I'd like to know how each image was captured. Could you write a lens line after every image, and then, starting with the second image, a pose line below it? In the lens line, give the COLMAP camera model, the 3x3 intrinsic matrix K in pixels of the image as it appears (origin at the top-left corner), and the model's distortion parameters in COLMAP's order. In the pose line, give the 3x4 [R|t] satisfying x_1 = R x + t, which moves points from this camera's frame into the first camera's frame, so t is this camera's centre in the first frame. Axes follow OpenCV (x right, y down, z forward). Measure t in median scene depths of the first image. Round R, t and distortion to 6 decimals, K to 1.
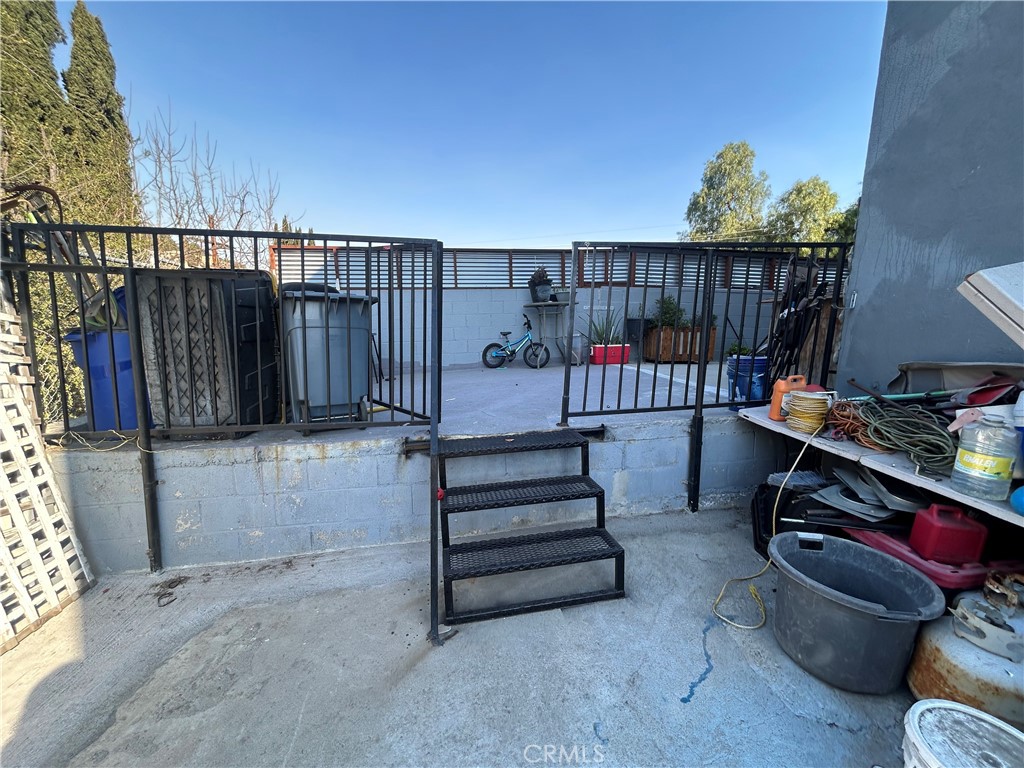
lens RADIAL K [[413.3, 0, 506.9], [0, 413.3, 383.9], [0, 0, 1]] dist [-0.000321, 0.000364]
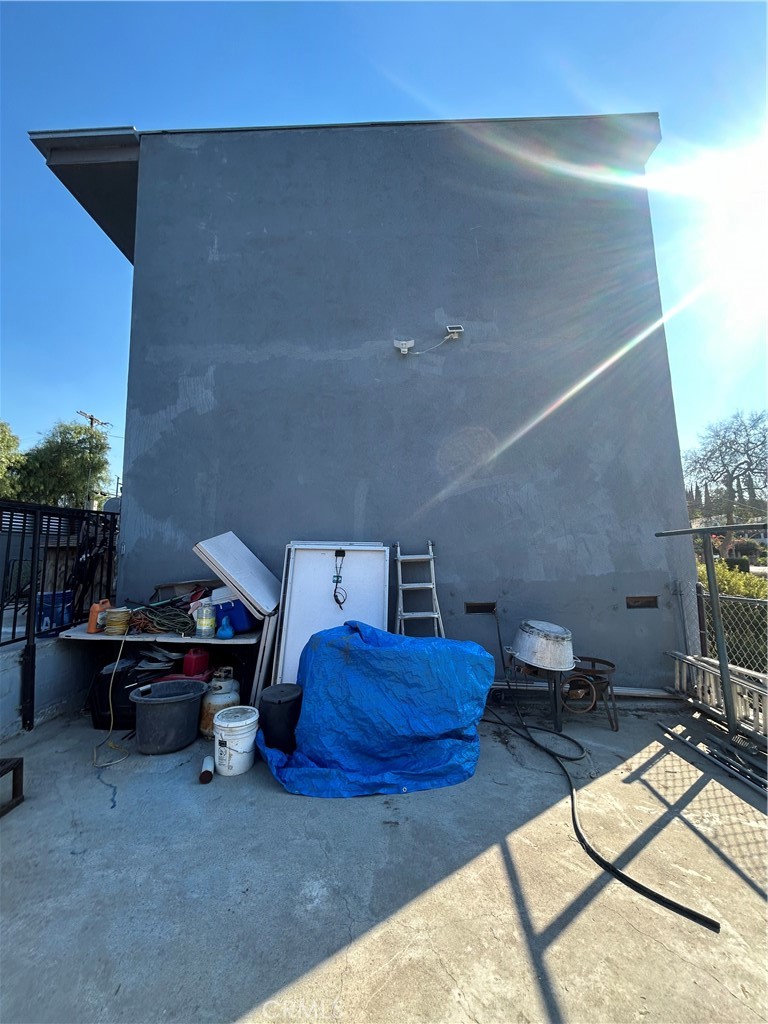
lens RADIAL K [[413.3, 0, 380.8], [0, 413.3, 511.4], [0, 0, 1]] dist [-0.000321, 0.000364]
pose [[0.174237, 0.091550, 0.980439, -0.662908], [0.162708, 0.979306, -0.120360, 0.010801], [-0.971168, 0.180496, 0.155736, -0.281221]]
